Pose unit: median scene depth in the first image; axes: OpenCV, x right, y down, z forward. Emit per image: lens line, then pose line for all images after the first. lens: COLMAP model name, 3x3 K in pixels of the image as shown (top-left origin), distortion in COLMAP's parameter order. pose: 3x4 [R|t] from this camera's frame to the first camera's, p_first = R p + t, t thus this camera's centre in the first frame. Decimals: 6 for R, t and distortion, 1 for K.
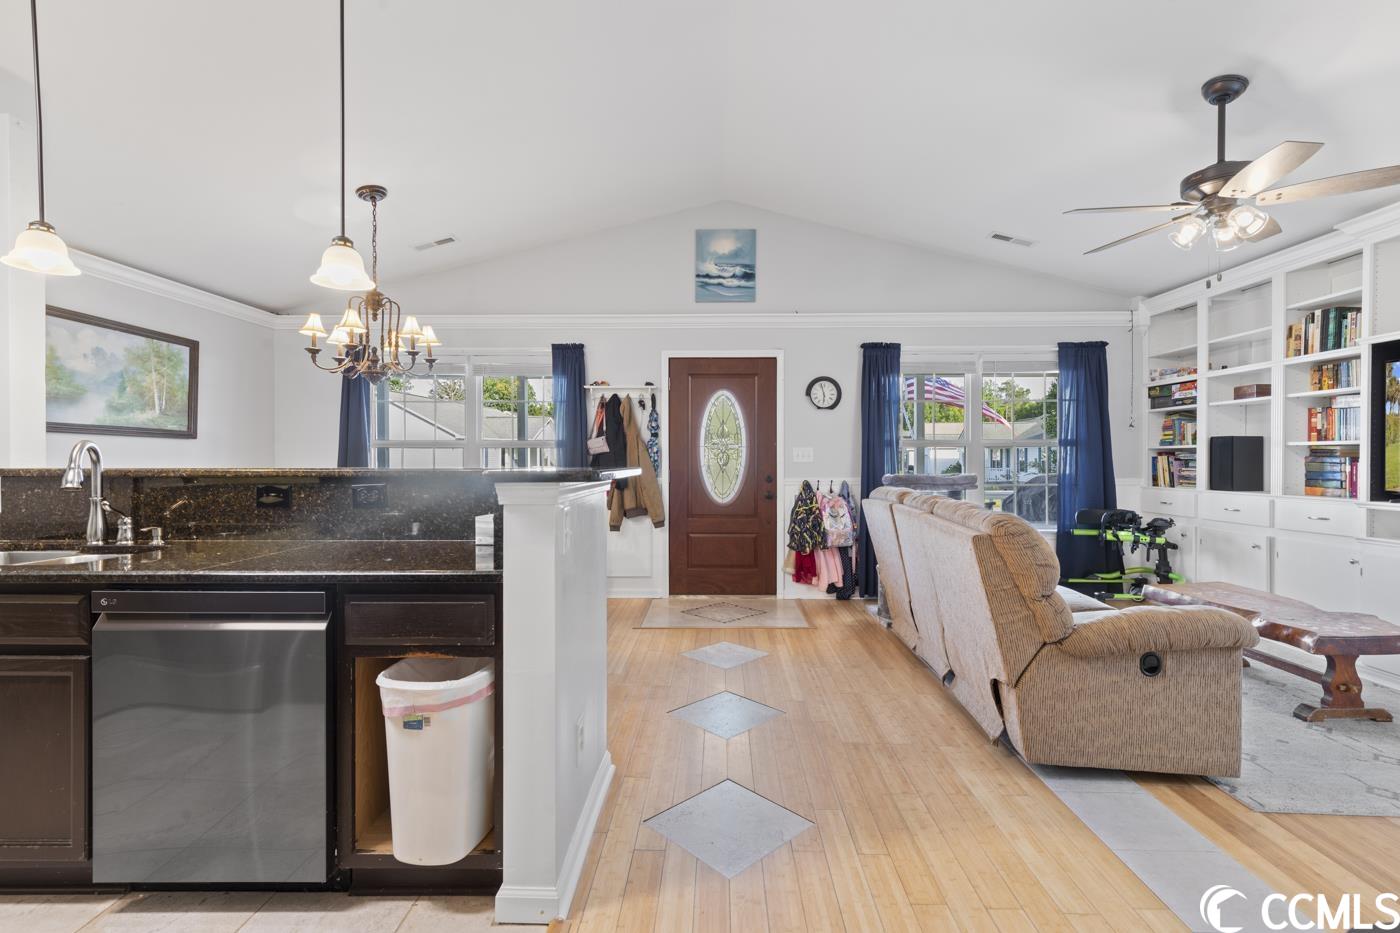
lens RADIAL K [[635.9, 0, 698.4], [0, 635.9, 461.5], [0, 0, 1]] dist [0.006719, -0.000420]
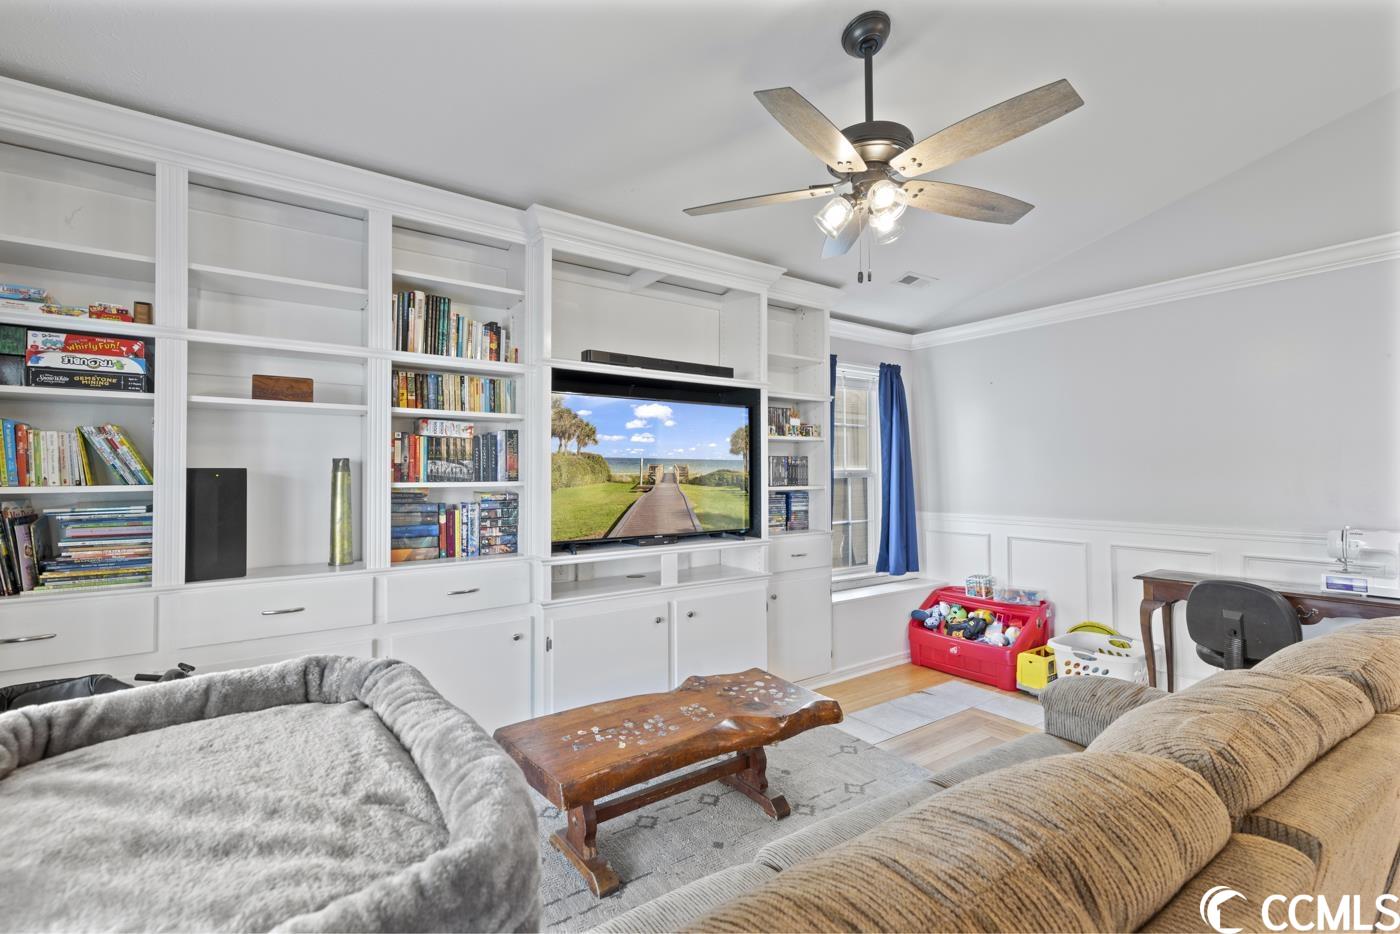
lens RADIAL K [[629.4, 0, 703.1], [0, 629.4, 464.7], [0, 0, 1]] dist [0.007457, -0.000197]
pose [[-0.606960, 0.014113, 0.794607, 0.244125], [0.006535, 0.999897, -0.012767, -0.039346], [-0.794705, -0.002557, -0.606990, 1.163799]]
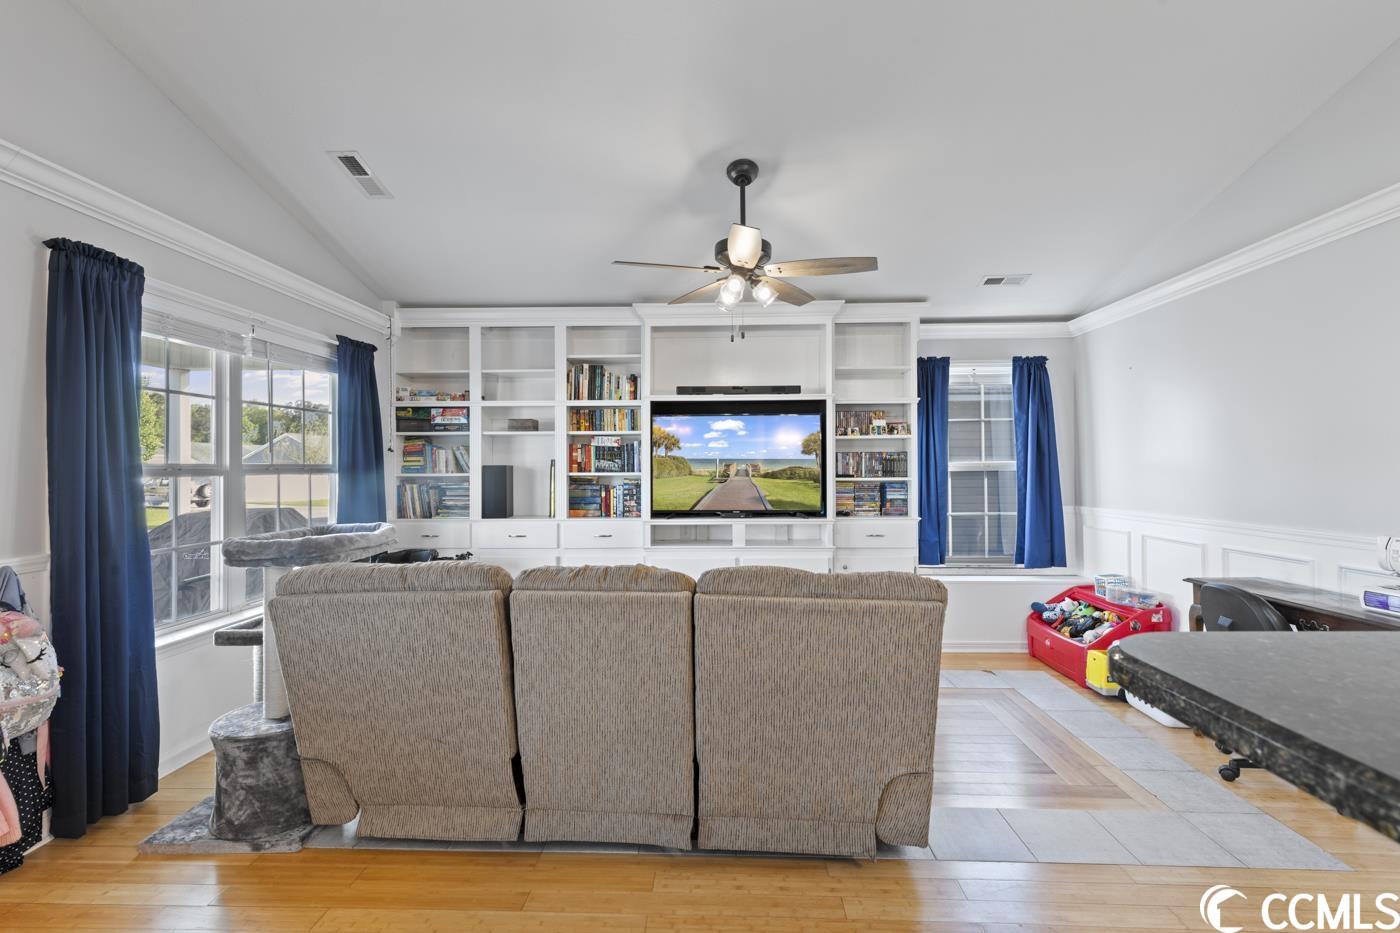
lens RADIAL K [[629.4, 0, 703.1], [0, 629.4, 464.2], [0, 0, 1]] dist [0.007457, -0.000197]
pose [[0.006252, 0.006551, 0.999959, -0.221376], [0.009064, 0.999937, -0.006607, -0.037027], [-0.999939, 0.009105, 0.006193, 0.768068]]
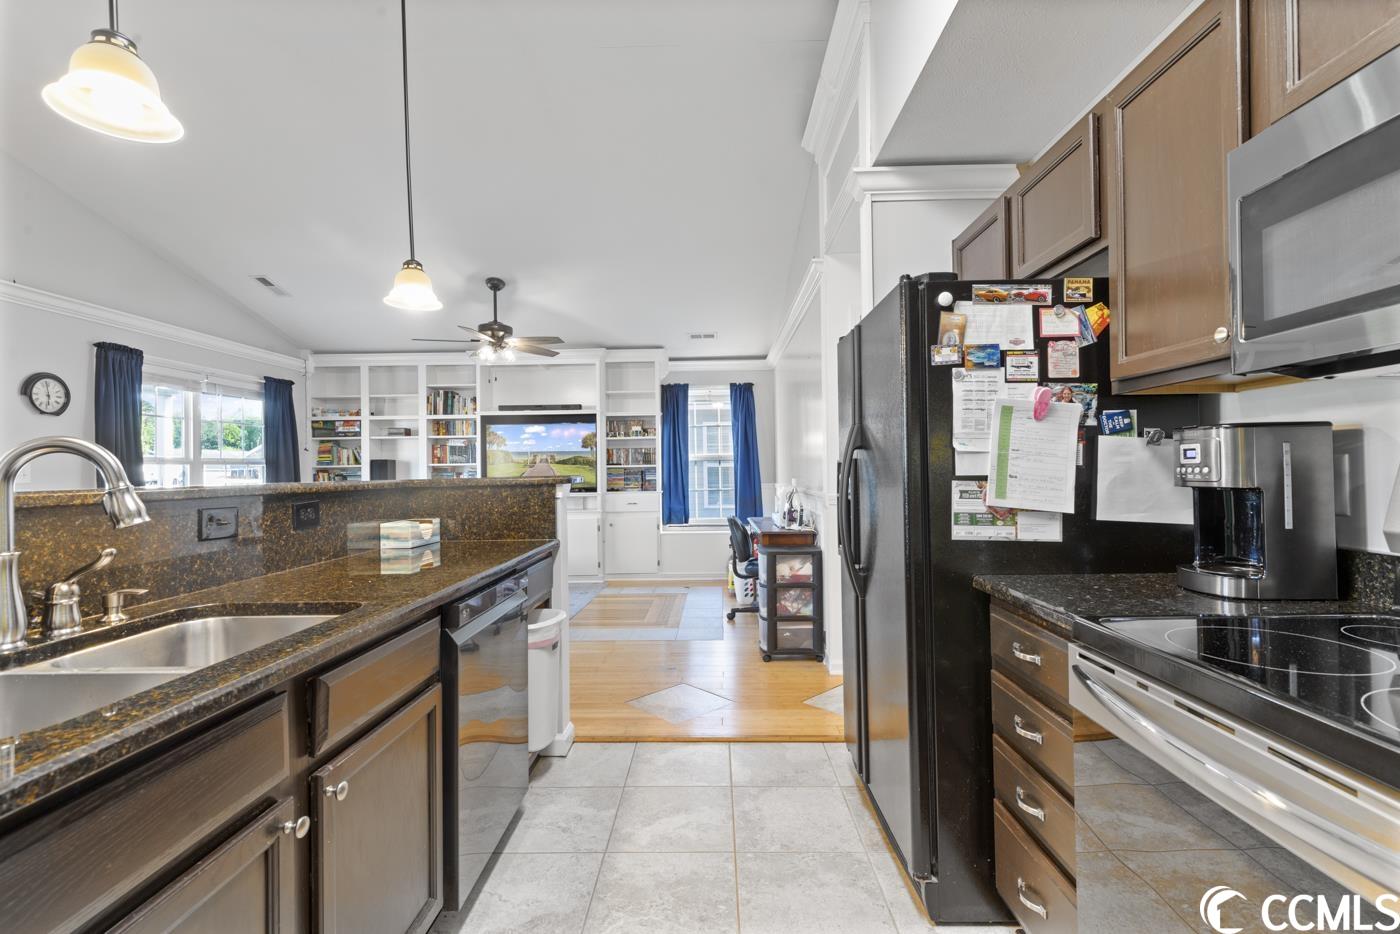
lens RADIAL K [[629.4, 0, 703.1], [0, 629.4, 464.7], [0, 0, 1]] dist [0.007457, -0.000197]
pose [[-0.004219, 0.010126, 0.999940, -0.797718], [0.019131, 0.999767, -0.010043, 0.003323], [-0.999808, 0.019087, -0.004412, 0.275251]]
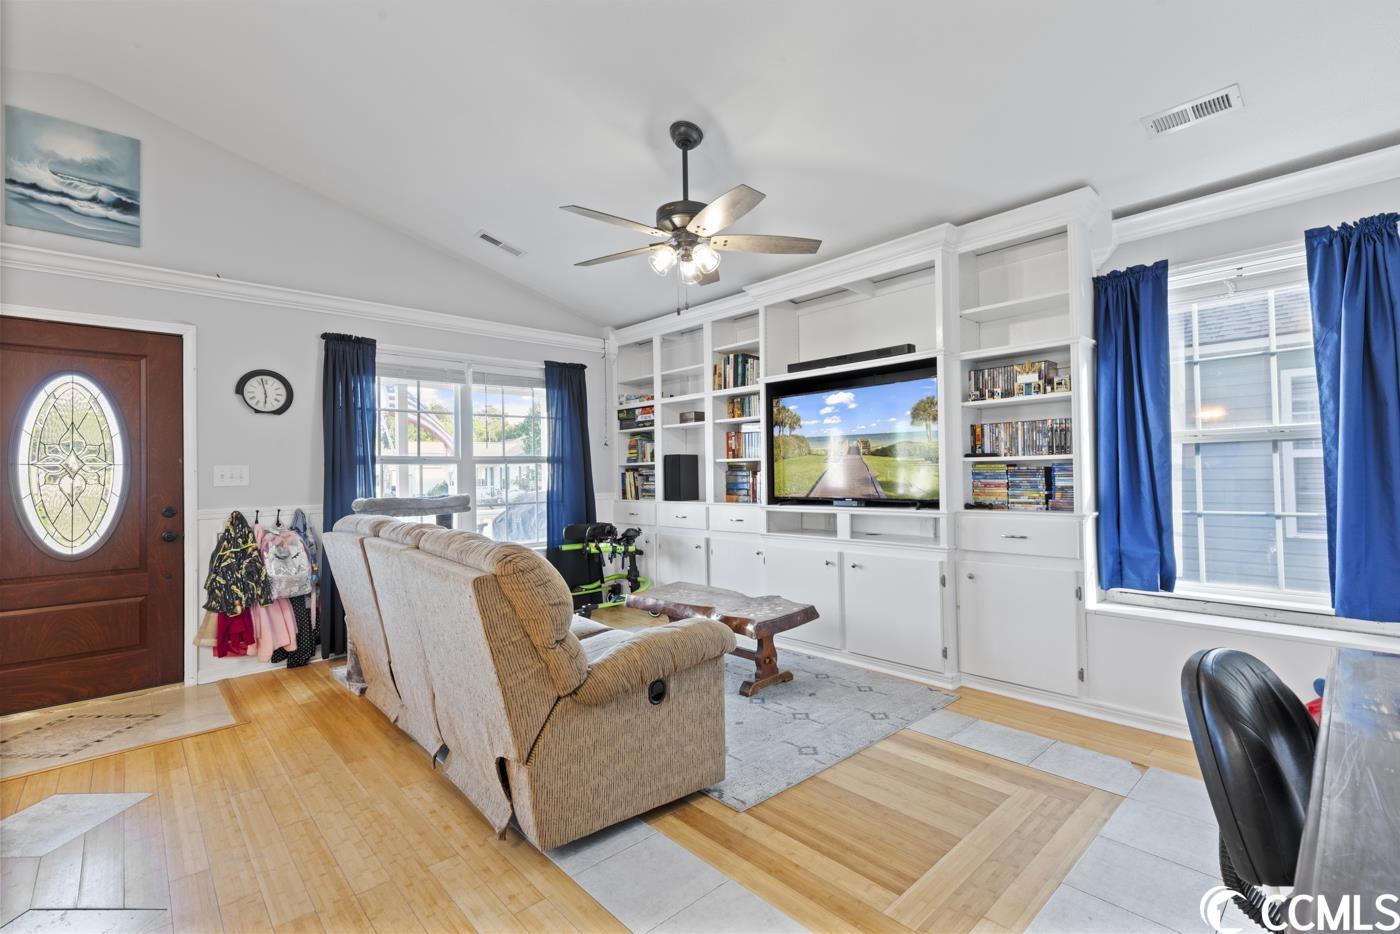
lens RADIAL K [[629.4, 0, 703.1], [0, 629.4, 464.7], [0, 0, 1]] dist [0.007457, -0.000197]
pose [[0.713014, -0.002351, 0.701145, 0.060799], [0.020325, 0.999643, -0.017318, 0.000348], [-0.700855, 0.026599, 0.712808, 0.162397]]
